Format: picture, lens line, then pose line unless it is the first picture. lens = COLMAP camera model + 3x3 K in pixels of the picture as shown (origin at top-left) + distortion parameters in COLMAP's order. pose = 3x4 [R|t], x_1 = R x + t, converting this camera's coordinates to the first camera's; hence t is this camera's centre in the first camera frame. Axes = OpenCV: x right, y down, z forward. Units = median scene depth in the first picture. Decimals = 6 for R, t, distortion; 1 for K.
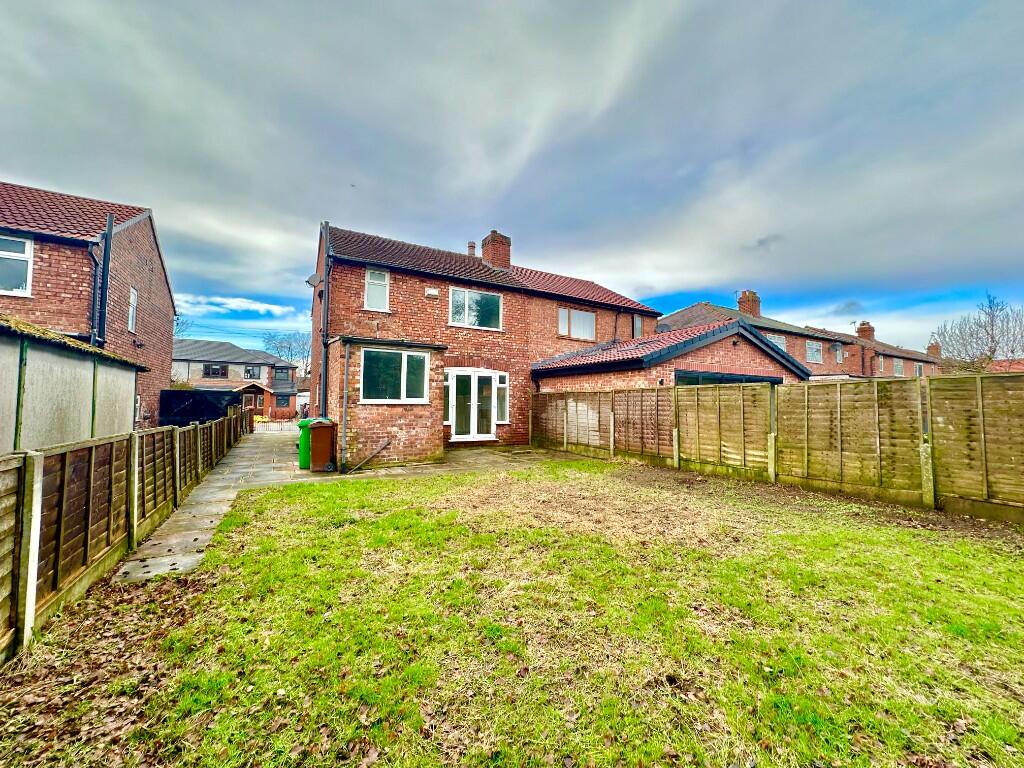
lens RADIAL K [[407.1, 0, 513.2], [0, 407.1, 382.4], [0, 0, 1]] dist [0.000350, 0.000018]
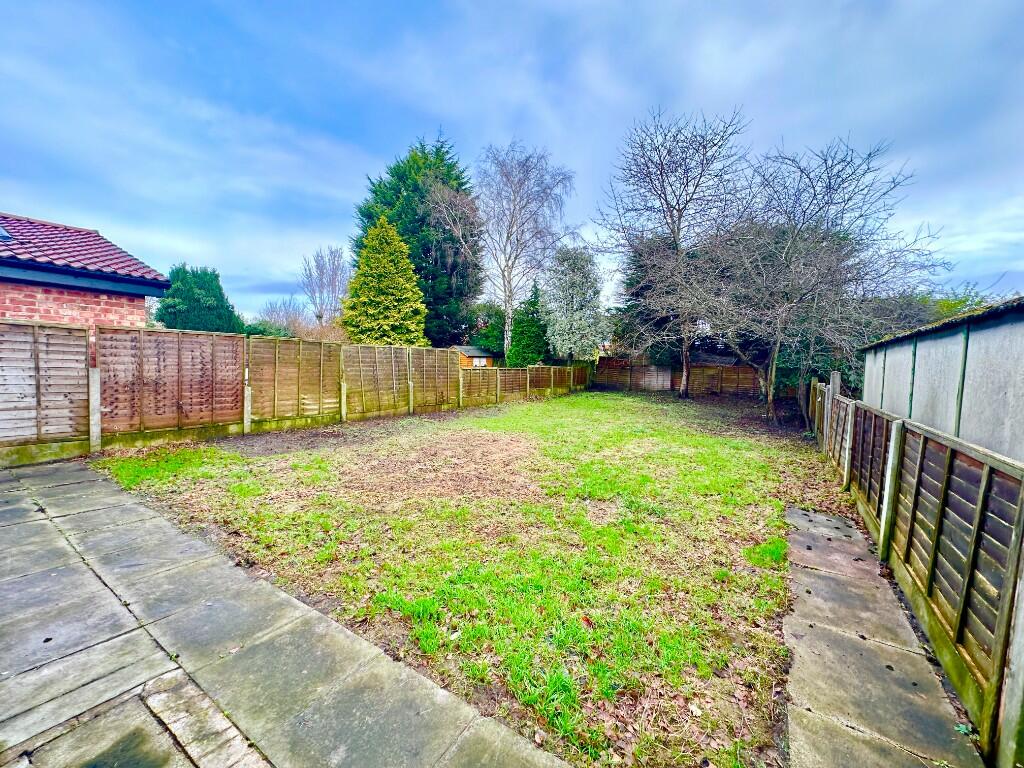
lens RADIAL K [[407.1, 0, 511.3], [0, 407.1, 387.9], [0, 0, 1]] dist [0.000350, 0.000018]
pose [[-0.441760, -0.071239, 0.894300, -0.640729], [-0.083302, 0.995793, 0.038175, 0.046304], [-0.893257, -0.057633, -0.445836, 1.001995]]
